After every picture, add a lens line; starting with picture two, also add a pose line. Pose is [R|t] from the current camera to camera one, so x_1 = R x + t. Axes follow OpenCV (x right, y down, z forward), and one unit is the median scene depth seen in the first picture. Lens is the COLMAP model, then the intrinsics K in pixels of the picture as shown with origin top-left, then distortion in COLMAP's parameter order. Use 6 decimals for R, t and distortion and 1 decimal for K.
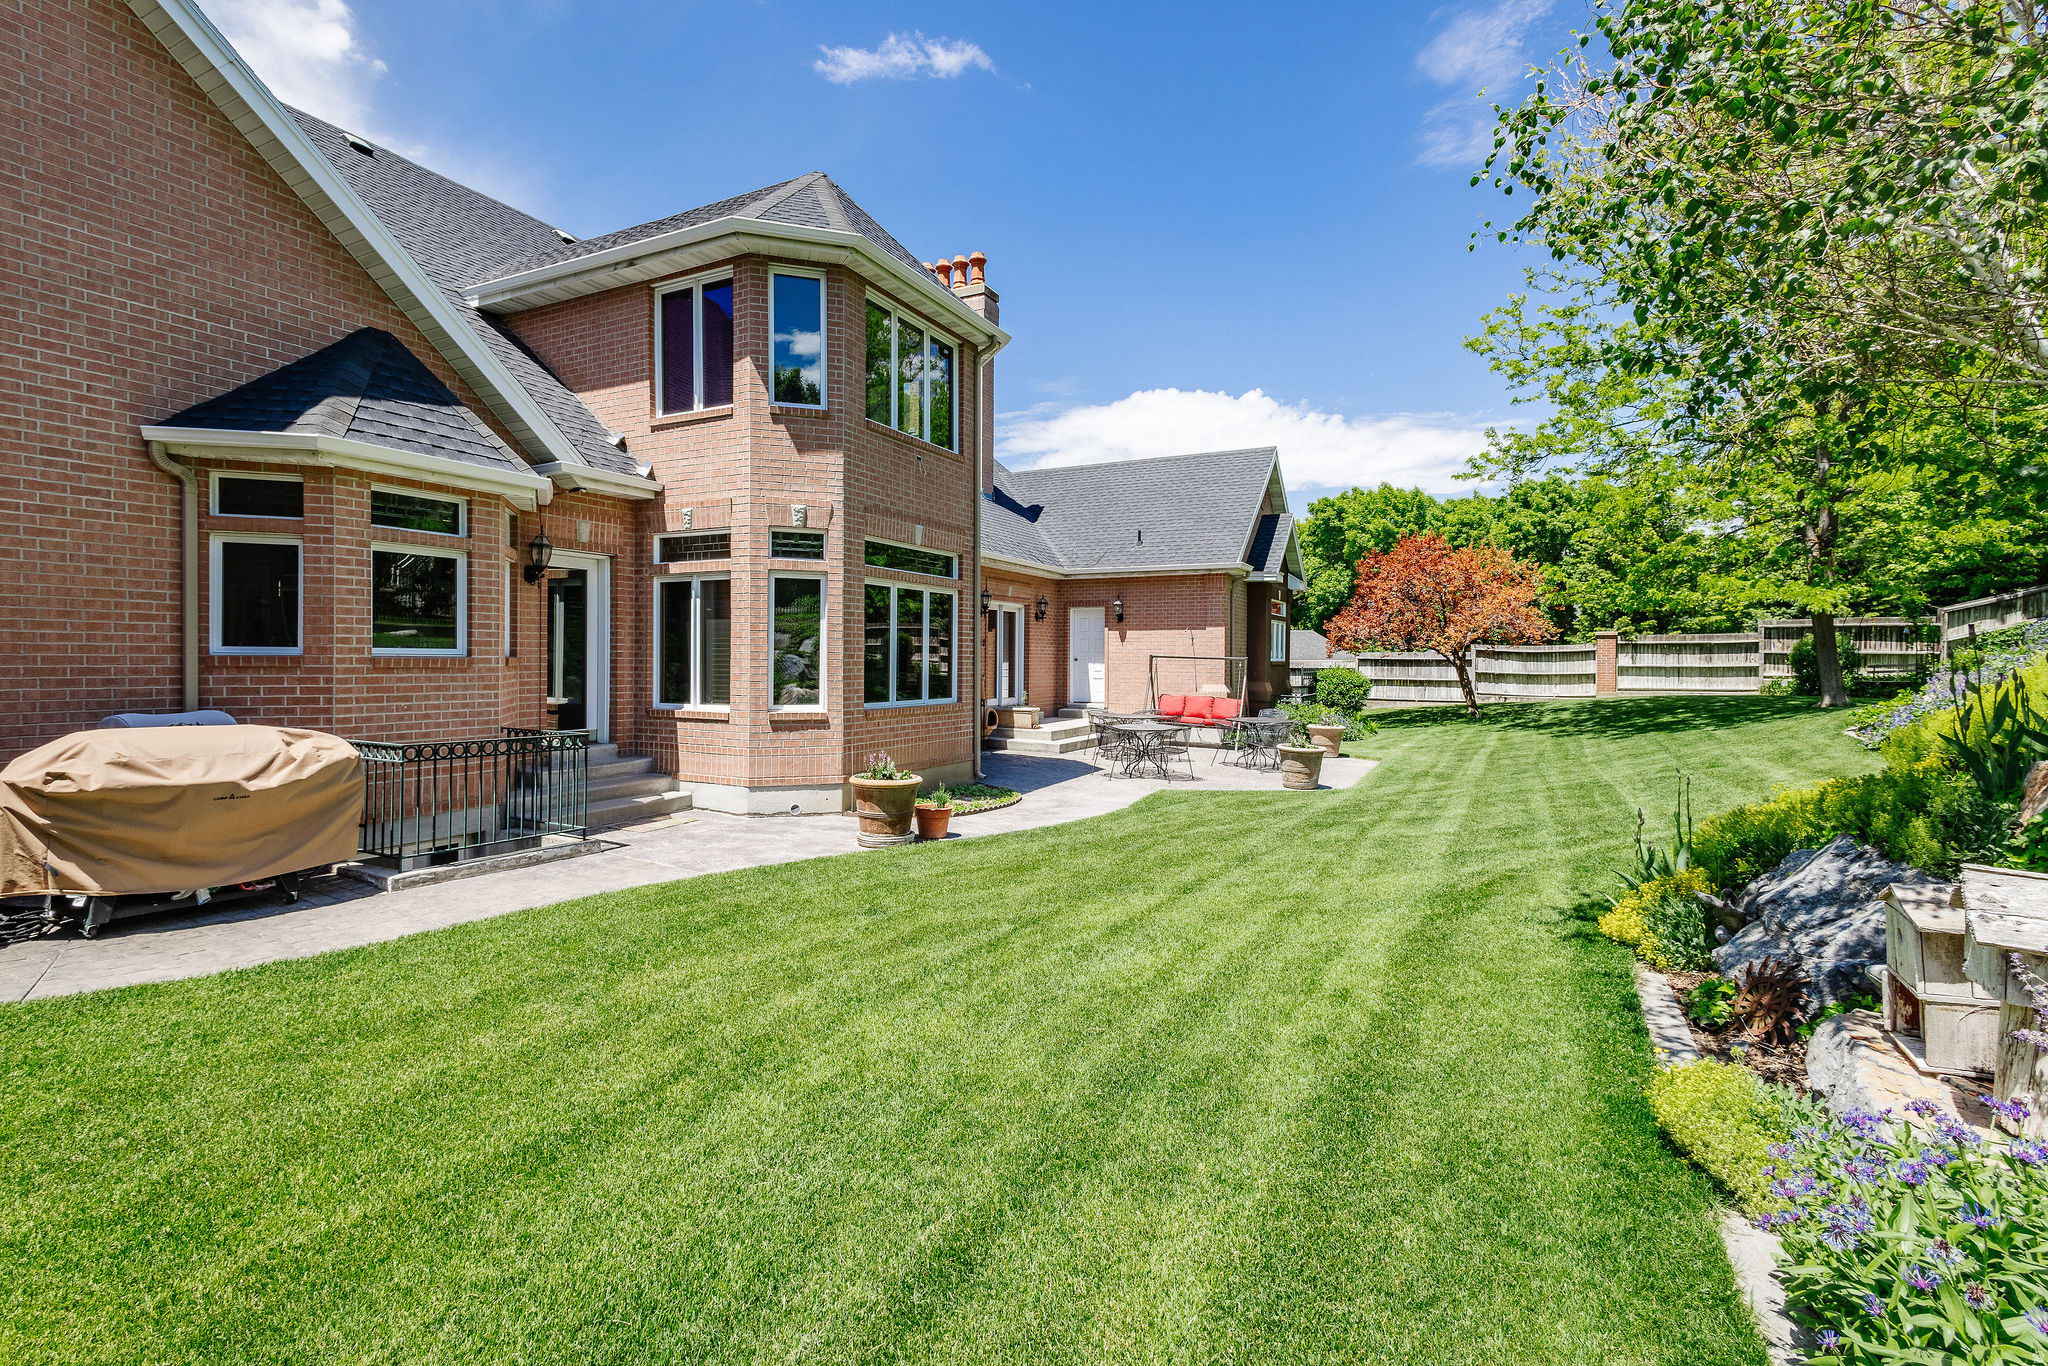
lens RADIAL K [[951.3, 0, 984.3], [0, 951.3, 662.7], [0, 0, 1]] dist [0.008836, -0.003460]
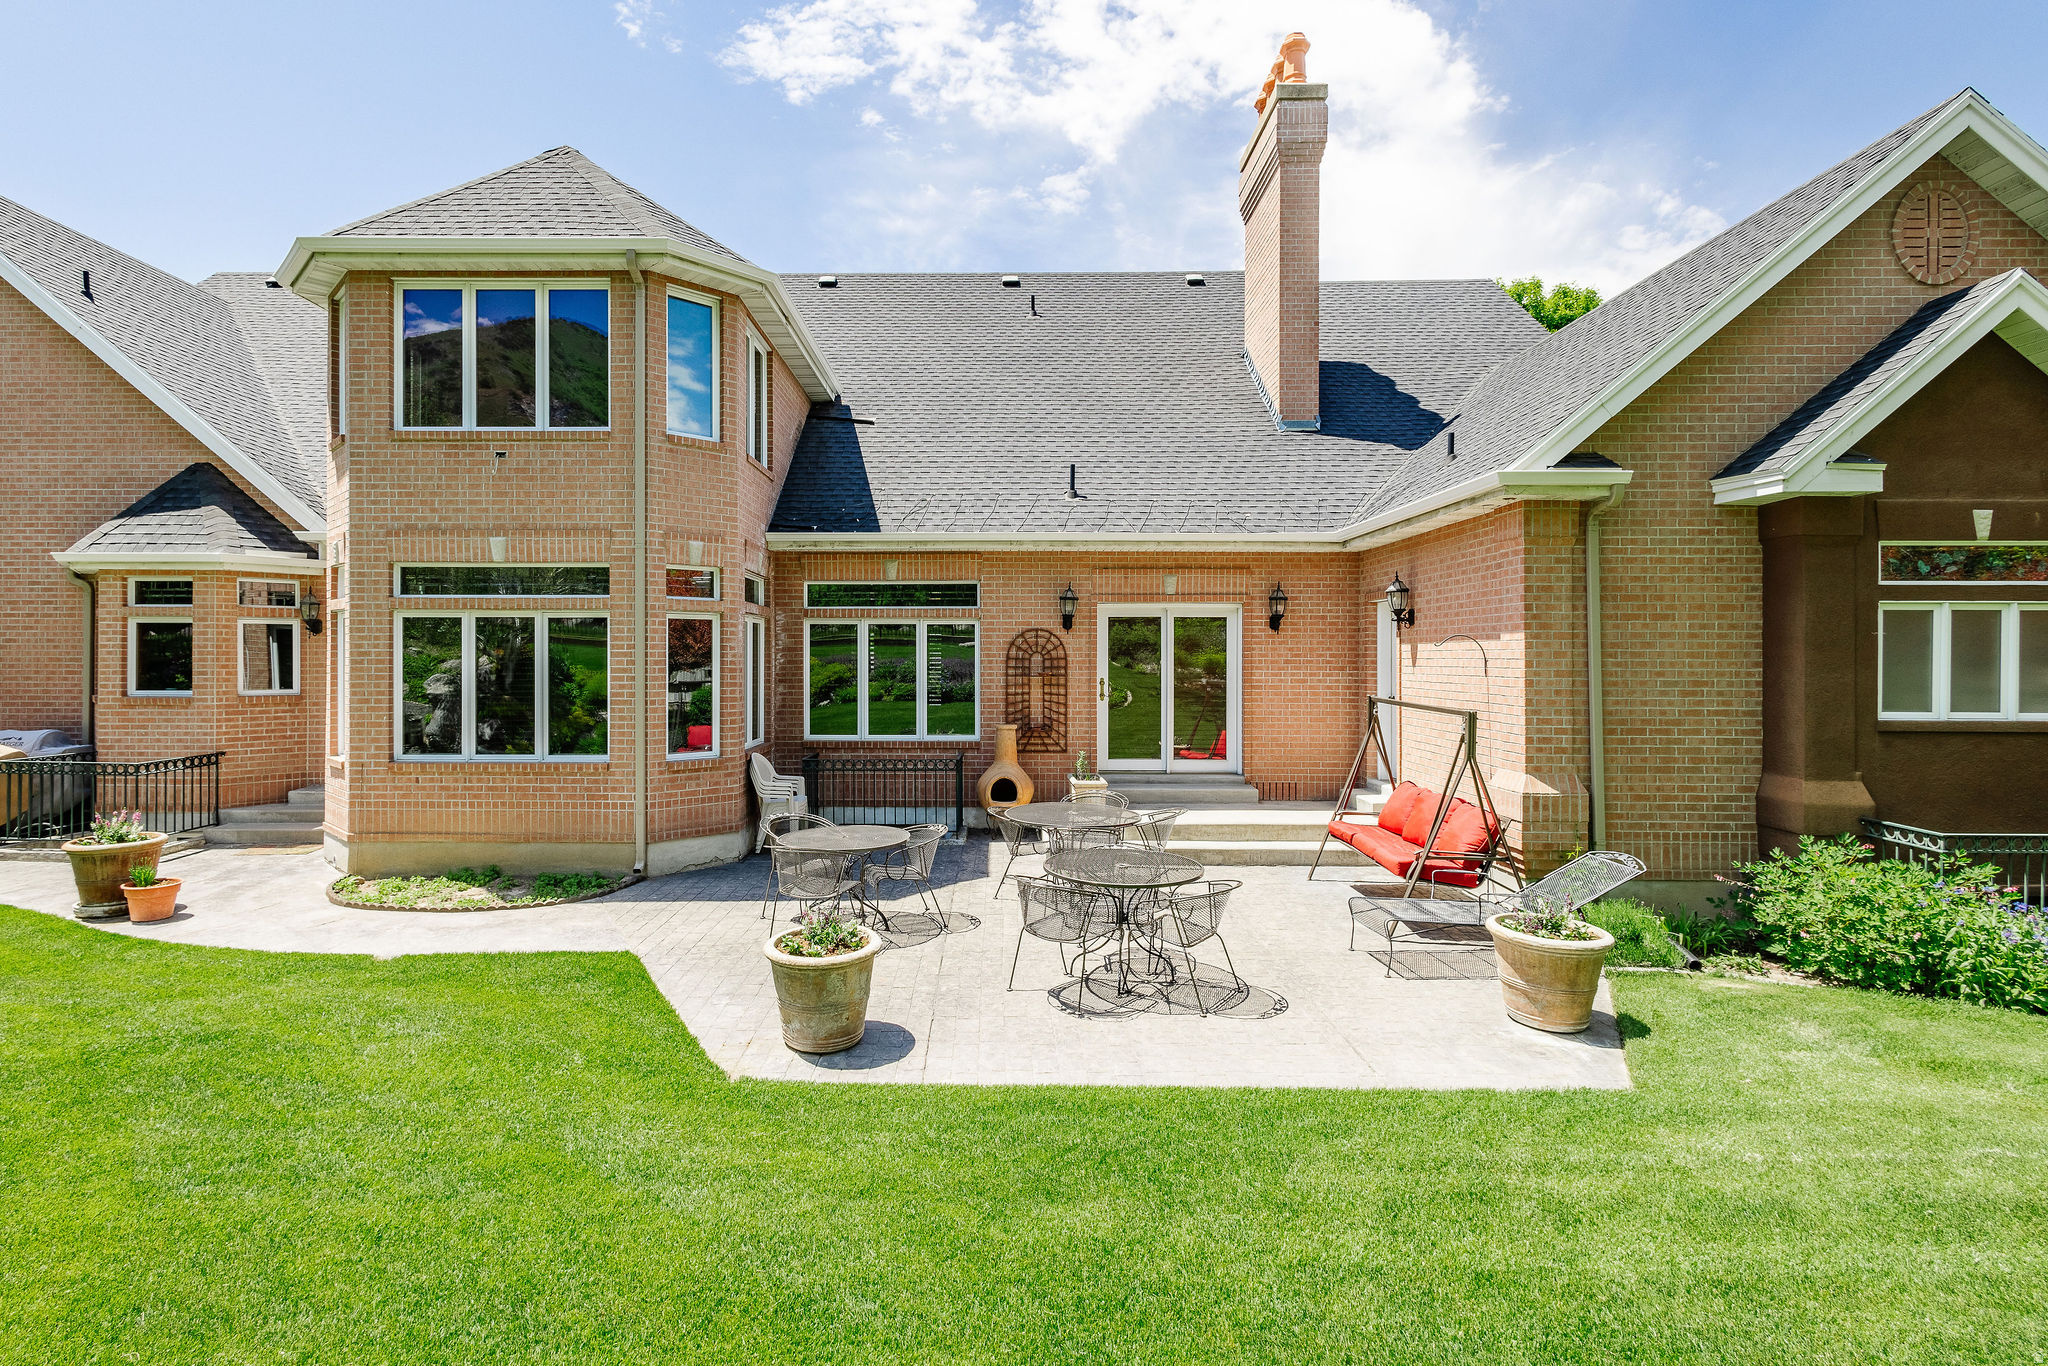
lens RADIAL K [[951.3, 0, 1004.6], [0, 951.3, 668.7], [0, 0, 1]] dist [0.008836, -0.003460]
pose [[0.468930, -0.002687, -0.883231, 0.955843], [-0.002334, 0.999988, -0.004282, -0.034896], [0.883232, 0.004069, 0.468918, 1.139297]]
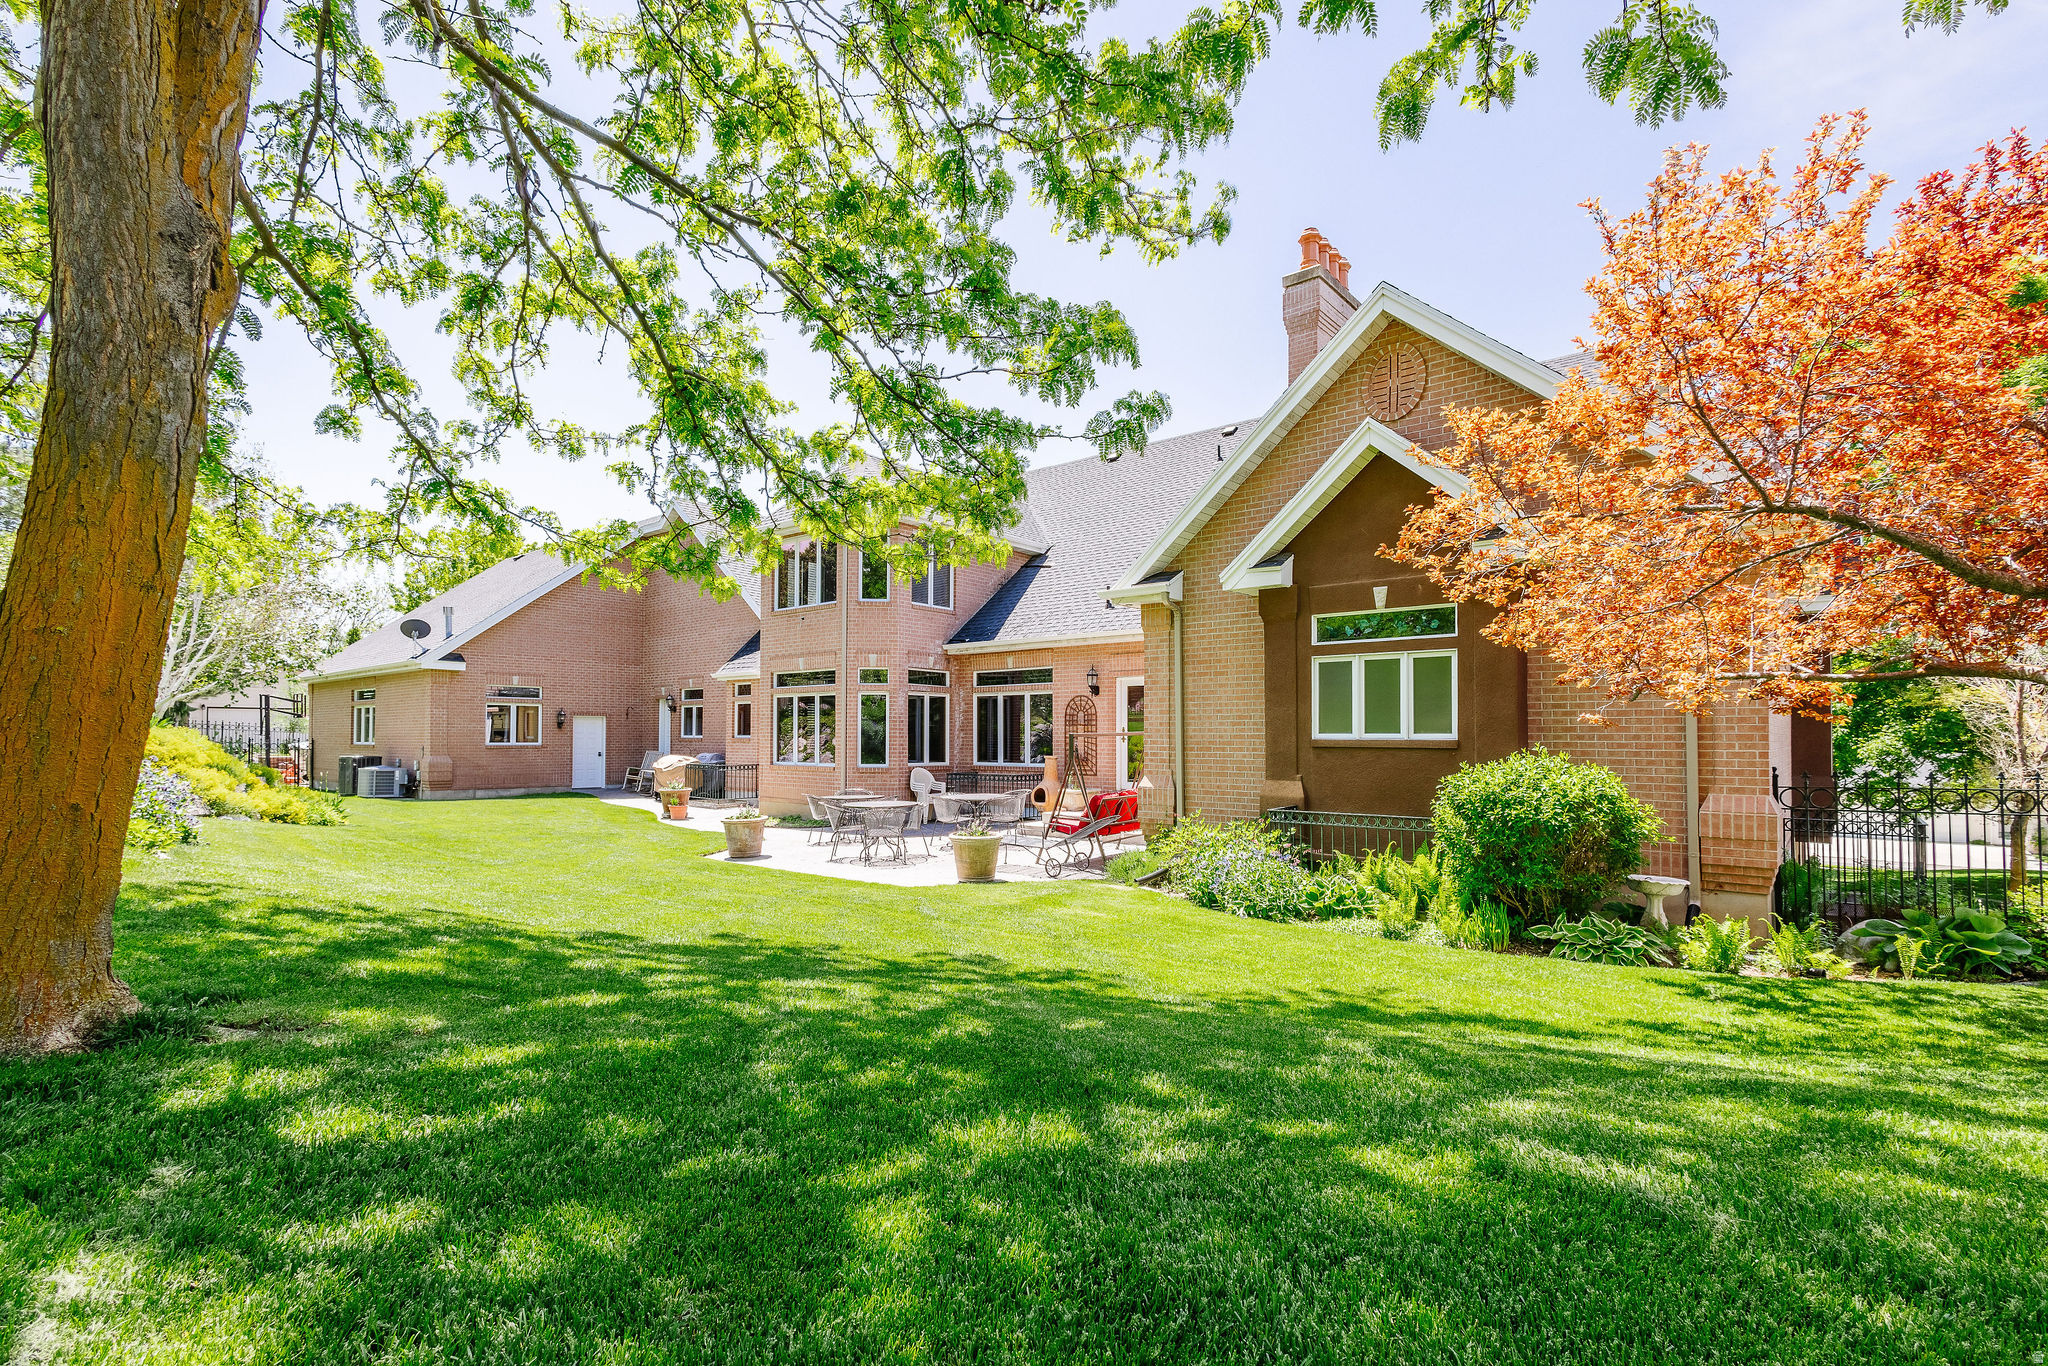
lens RADIAL K [[951.3, 0, 1050.7], [0, 951.3, 718.5], [0, 0, 1]] dist [0.008836, -0.003460]
pose [[-0.190030, -0.032667, -0.981235, 1.722174], [-0.009808, 0.999460, -0.031375, 0.013497], [0.981729, 0.003661, -0.190248, 2.008833]]
